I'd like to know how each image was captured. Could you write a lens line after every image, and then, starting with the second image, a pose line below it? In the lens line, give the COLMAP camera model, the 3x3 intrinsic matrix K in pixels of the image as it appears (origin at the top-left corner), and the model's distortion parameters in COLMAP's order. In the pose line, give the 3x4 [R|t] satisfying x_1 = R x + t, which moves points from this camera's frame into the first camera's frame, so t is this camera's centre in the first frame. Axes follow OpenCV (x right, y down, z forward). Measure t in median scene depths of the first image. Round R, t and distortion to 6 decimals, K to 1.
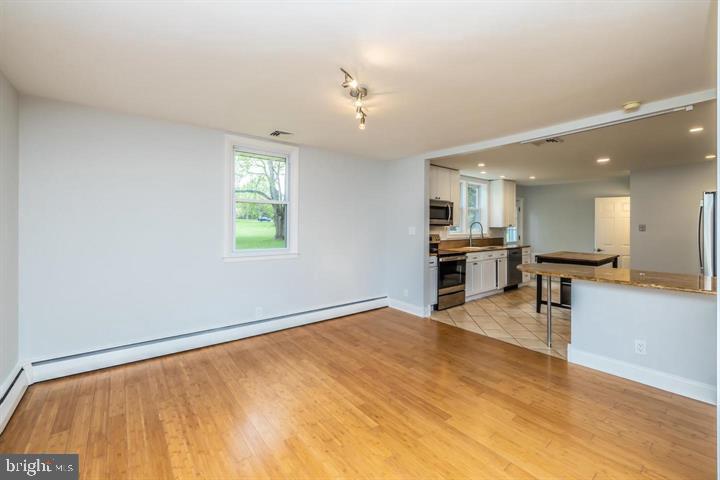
lens RADIAL K [[301.5, 0, 366.1], [0, 301.5, 225.9], [0, 0, 1]] dist [0.006401, 0.000262]
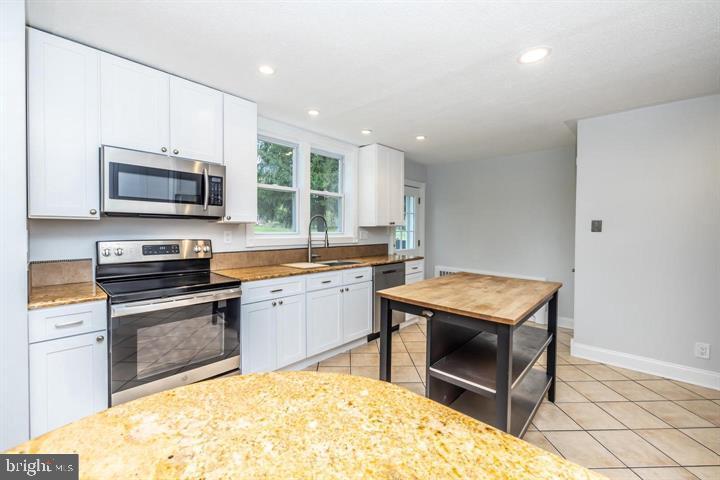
lens RADIAL K [[301.5, 0, 362.5], [0, 301.5, 236.6], [0, 0, 1]] dist [0.006401, 0.000262]
pose [[0.990159, -0.002609, 0.139926, 0.427908], [-0.000770, 0.999710, 0.024087, 0.013122], [-0.139948, -0.023957, 0.989869, 0.533254]]
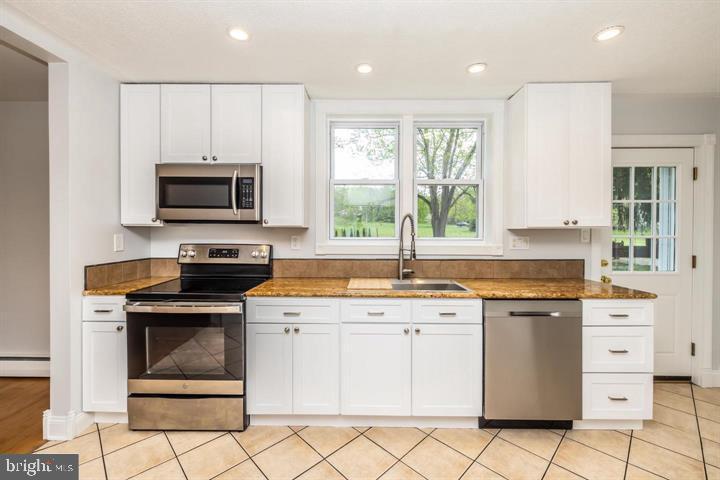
lens RADIAL K [[301.5, 0, 358.8], [0, 301.5, 234.8], [0, 0, 1]] dist [0.006401, 0.000262]
pose [[0.763618, 0.006249, -0.645638, 0.653768], [-0.000366, 0.999957, 0.009245, 0.010134], [0.645668, -0.006823, 0.763588, 0.781490]]
